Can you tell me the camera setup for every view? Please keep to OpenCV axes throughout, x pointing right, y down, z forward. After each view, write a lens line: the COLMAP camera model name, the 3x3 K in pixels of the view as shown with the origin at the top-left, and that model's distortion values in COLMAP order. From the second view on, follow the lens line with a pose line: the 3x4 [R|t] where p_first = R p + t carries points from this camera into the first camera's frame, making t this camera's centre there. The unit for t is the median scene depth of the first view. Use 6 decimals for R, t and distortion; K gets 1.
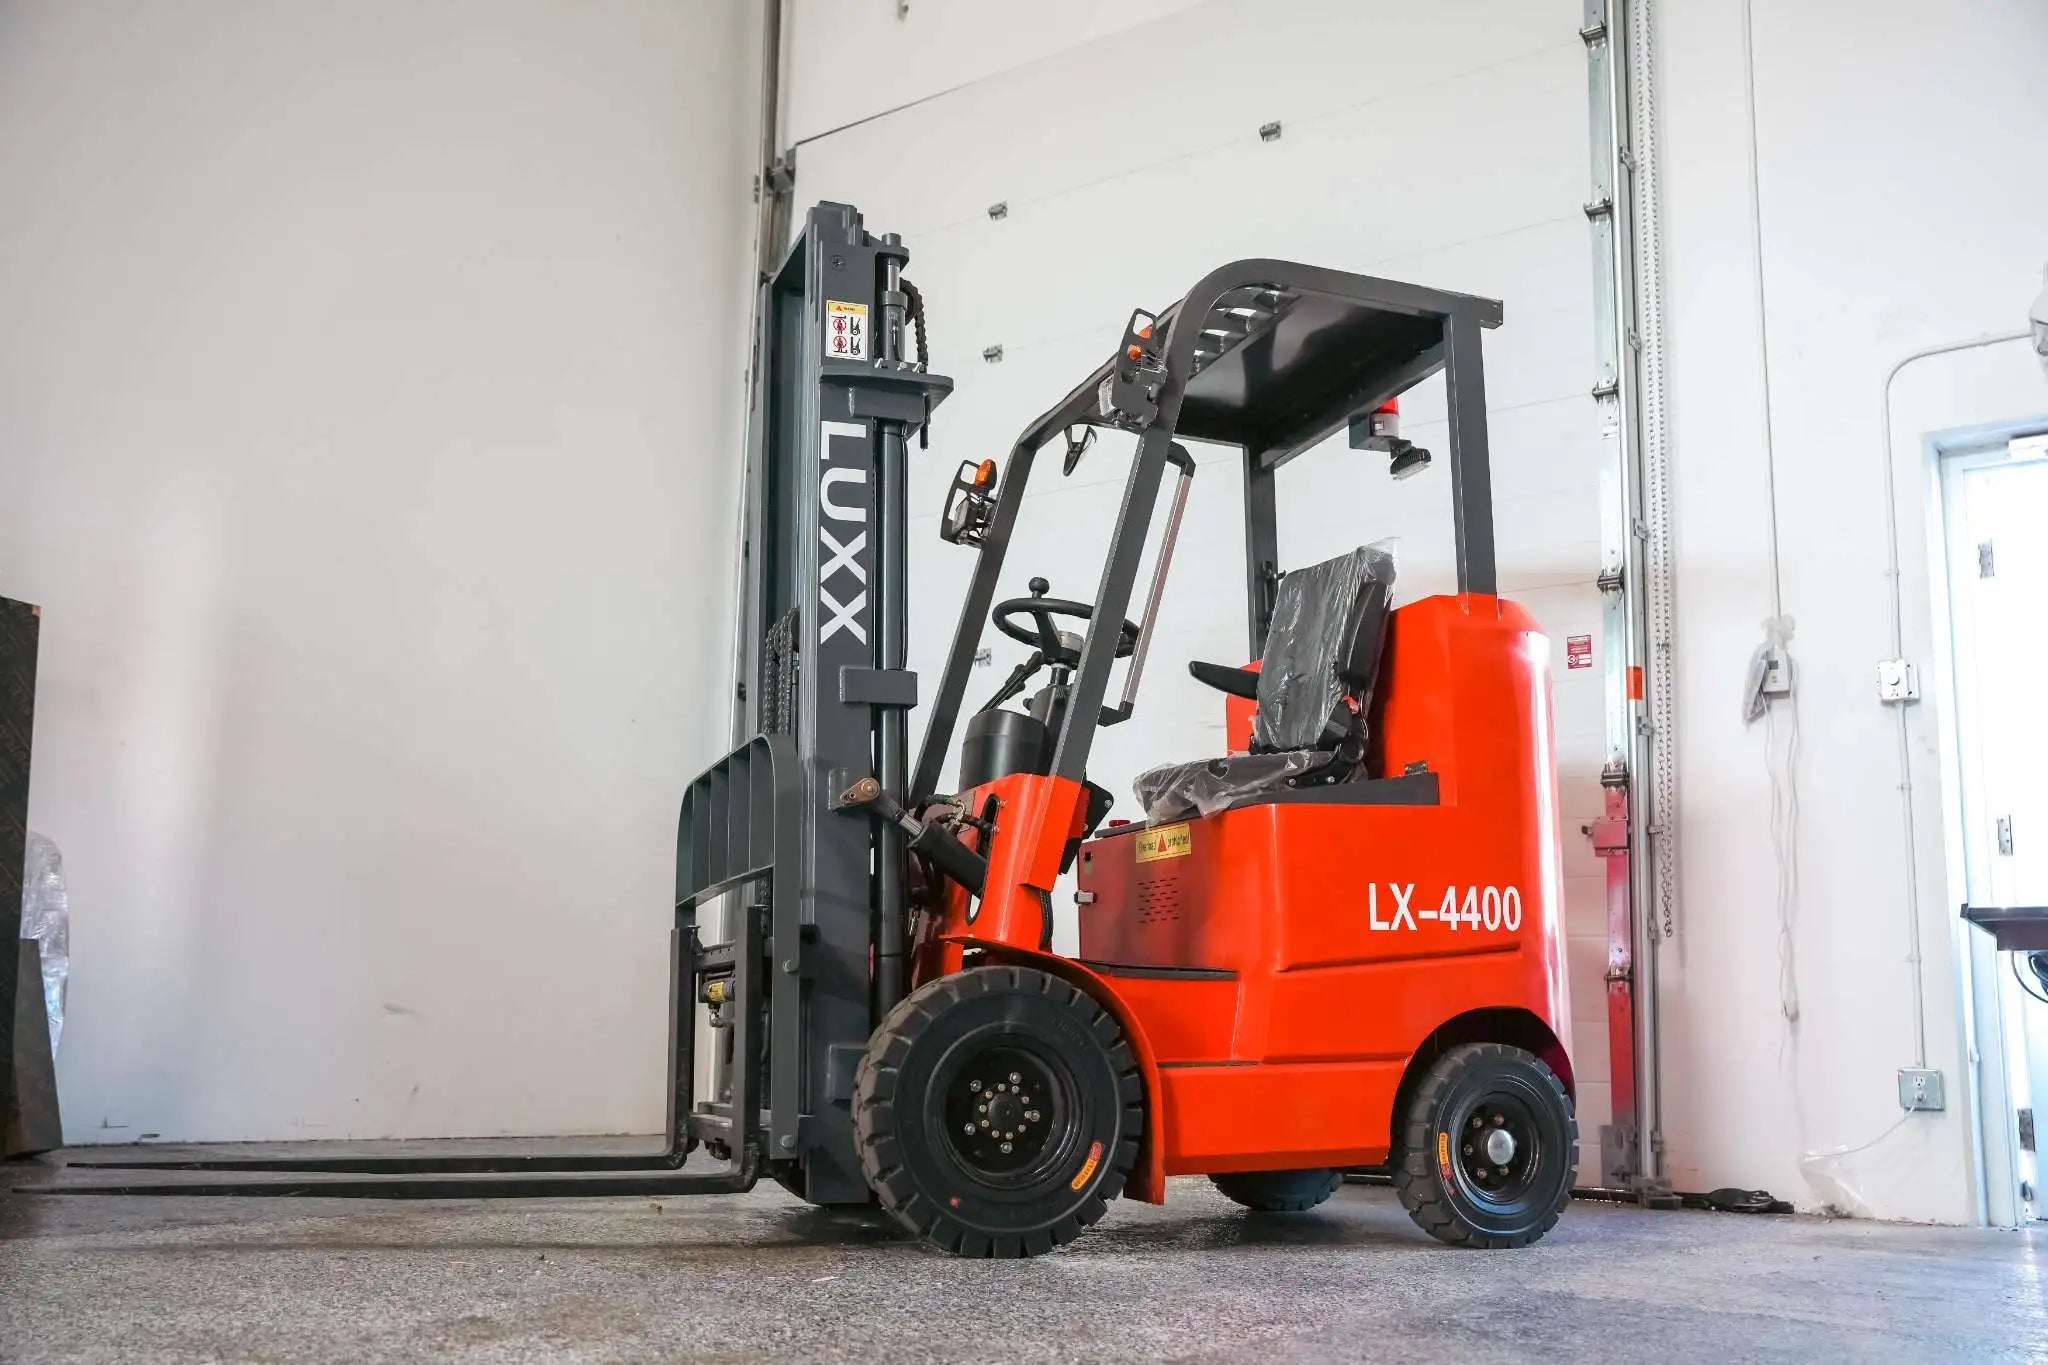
lens RADIAL K [[1897.0, 0, 1024.0], [0, 1897.0, 682.5], [0, 0, 1]] dist [-0.019946, -0.003477]
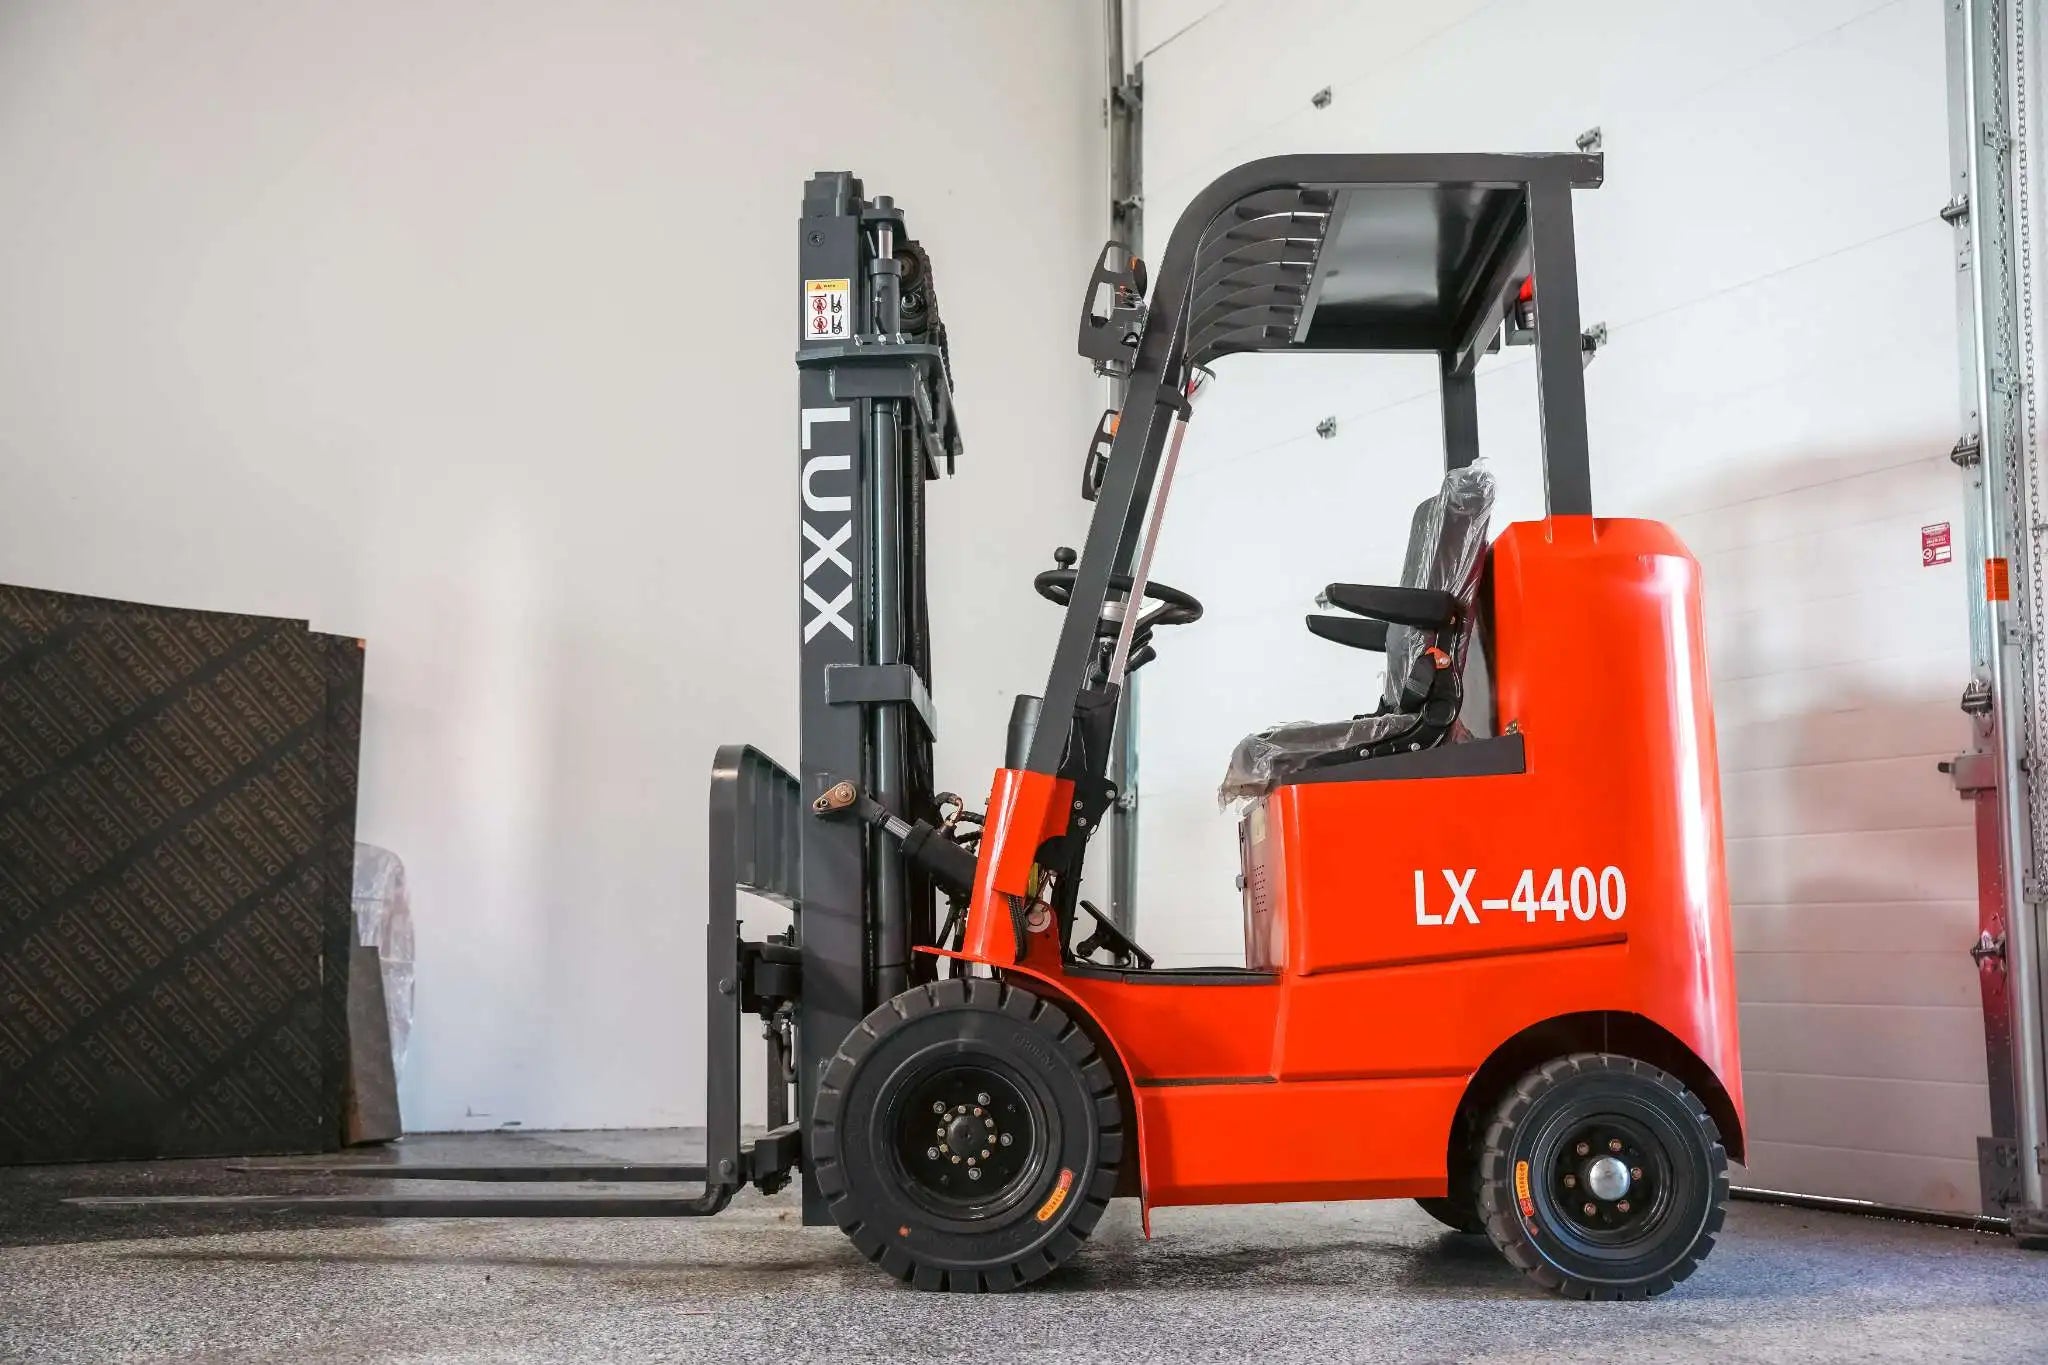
lens RADIAL K [[2028.7, 0, 1024.0], [0, 2028.7, 682.5], [0, 0, 1]] dist [-0.005497, 0.008494]
pose [[0.923159, -0.069124, -0.378152, 0.367735], [0.084290, 0.996160, 0.023681, -0.015468], [0.375063, -0.053736, 0.925441, 0.087721]]
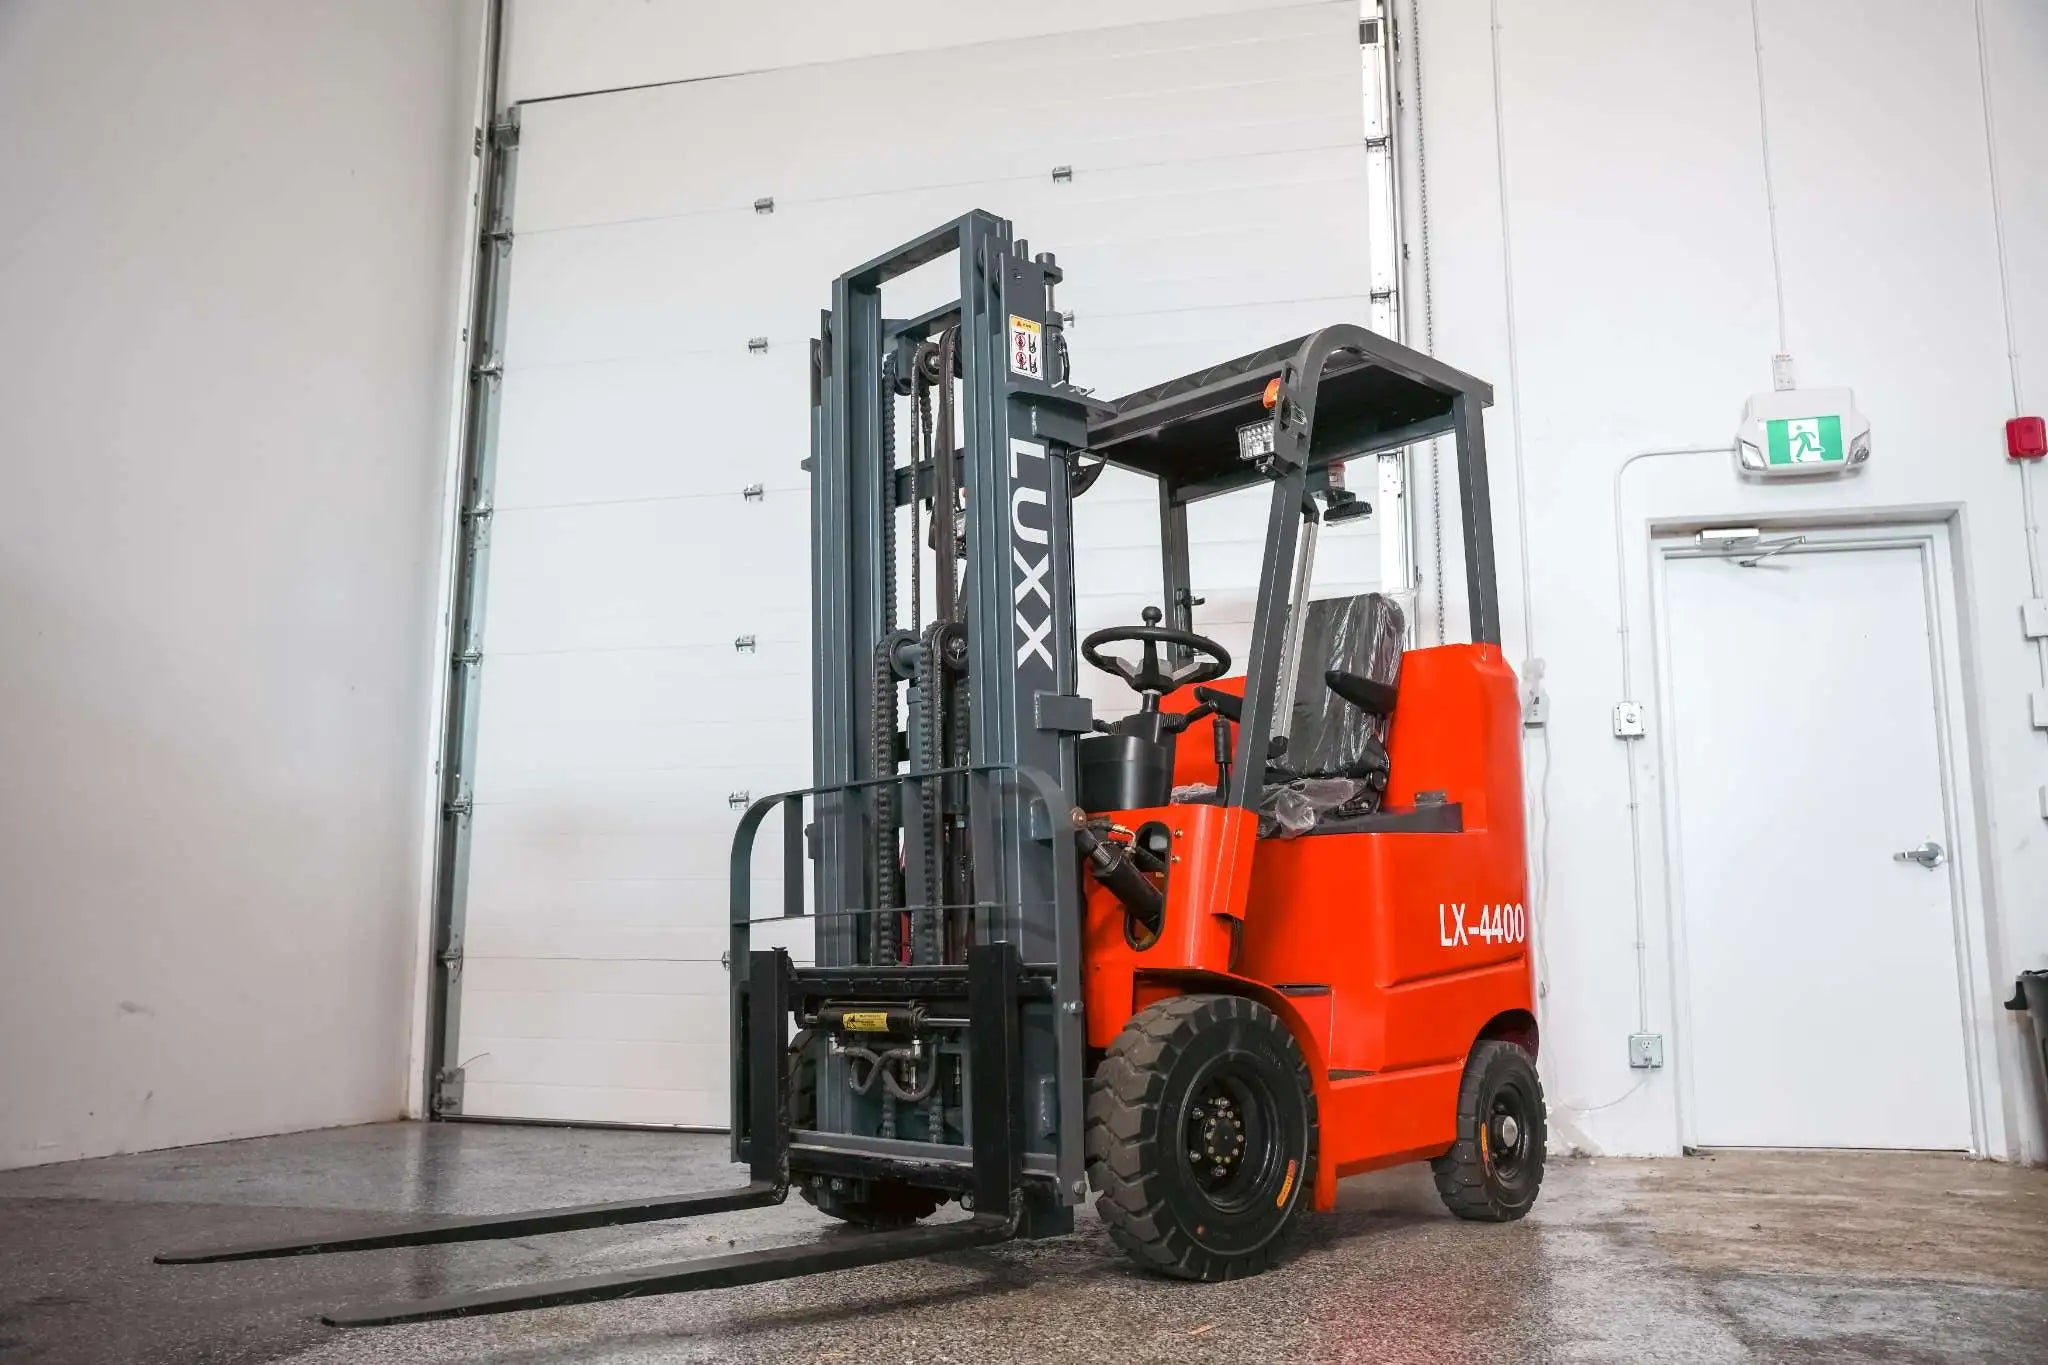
lens RADIAL K [[1709.3, 0, 1024.0], [0, 1709.3, 682.5], [0, 0, 1]] dist [-0.057408, -0.003297]
pose [[0.919103, 0.043925, 0.391562, -0.432940], [-0.053601, 0.998467, 0.013808, -0.024253], [-0.390355, -0.033679, 0.920048, 0.180220]]
